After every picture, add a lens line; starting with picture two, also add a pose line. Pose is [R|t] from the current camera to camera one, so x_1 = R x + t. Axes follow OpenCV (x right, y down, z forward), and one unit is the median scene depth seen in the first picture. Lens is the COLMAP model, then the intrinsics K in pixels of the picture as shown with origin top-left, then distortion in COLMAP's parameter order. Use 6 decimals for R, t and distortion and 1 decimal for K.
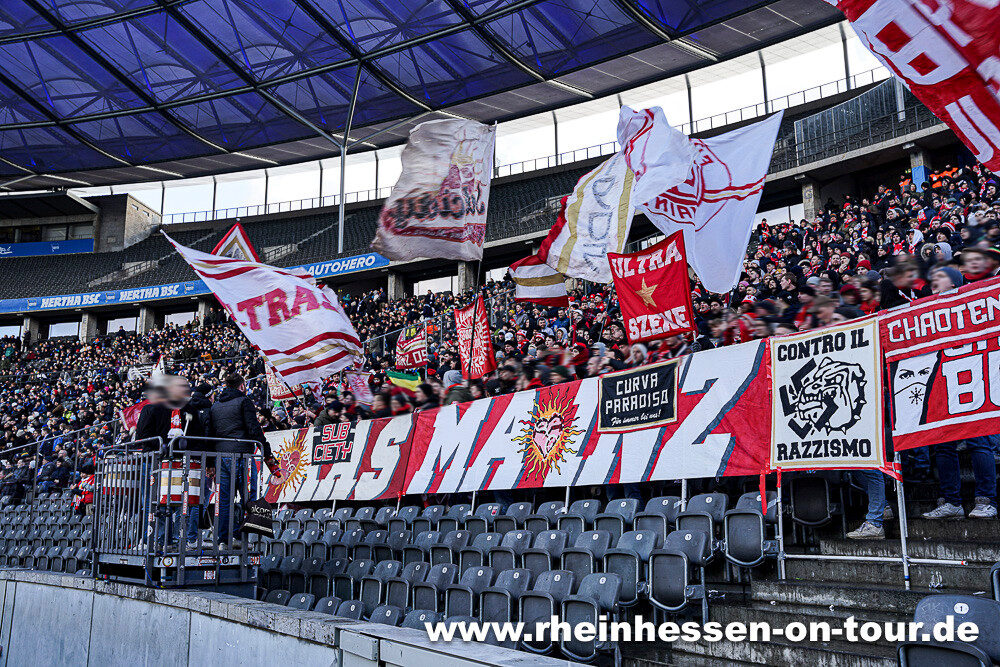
lens RADIAL K [[907.1, 0, 501.2], [0, 907.1, 337.5], [0, 0, 1]] dist [-0.107247, 0.214012]
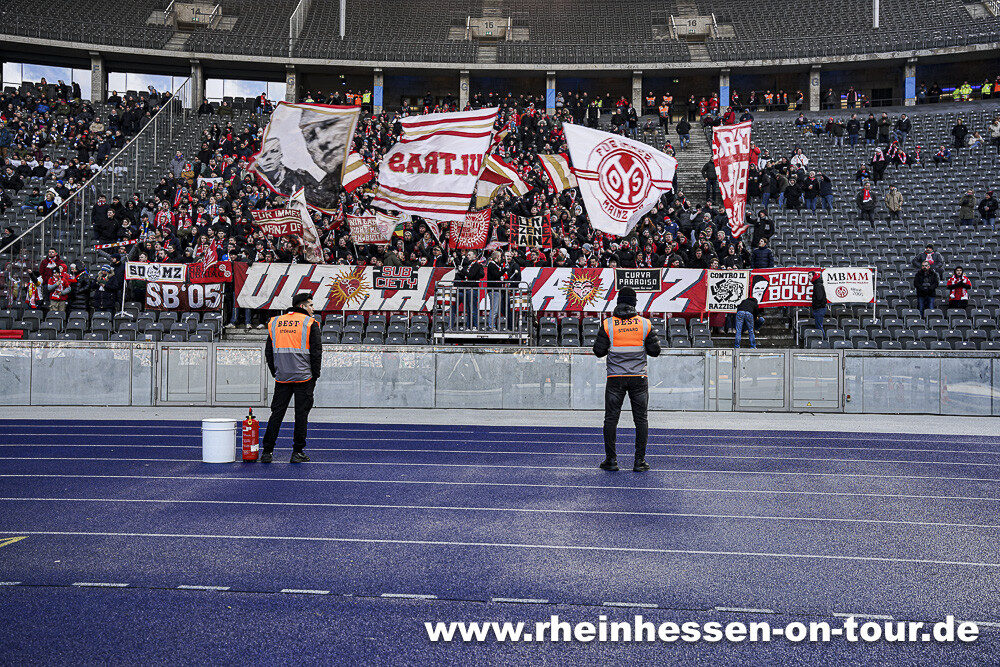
lens RADIAL K [[943.3, 0, 501.2], [0, 943.3, 351.3], [0, 0, 1]] dist [-0.093325, 0.211839]
pose [[0.633057, 0.017796, 0.773900, -2.373650], [-0.170258, 0.978456, 0.116773, 0.018230], [-0.755149, -0.205687, 0.622449, -0.479793]]
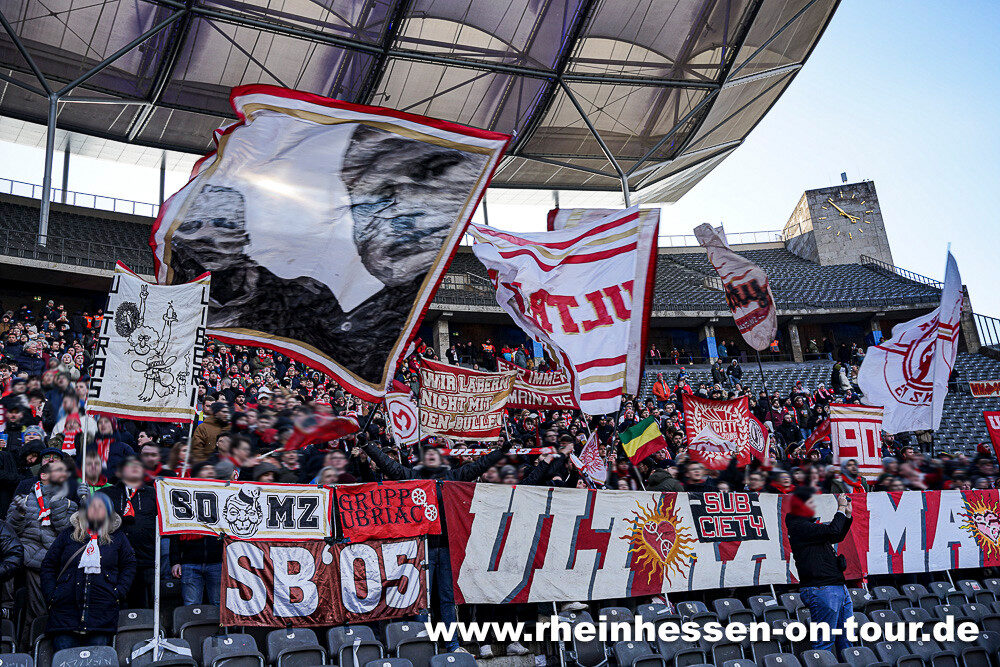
lens RADIAL K [[907.1, 0, 501.2], [0, 907.1, 337.5], [0, 0, 1]] dist [-0.107247, 0.214012]
pose [[0.214363, 0.302897, 0.928602, -1.696959], [-0.111974, 0.952055, -0.284699, 0.358323], [-0.970315, -0.042951, 0.238002, 1.672161]]
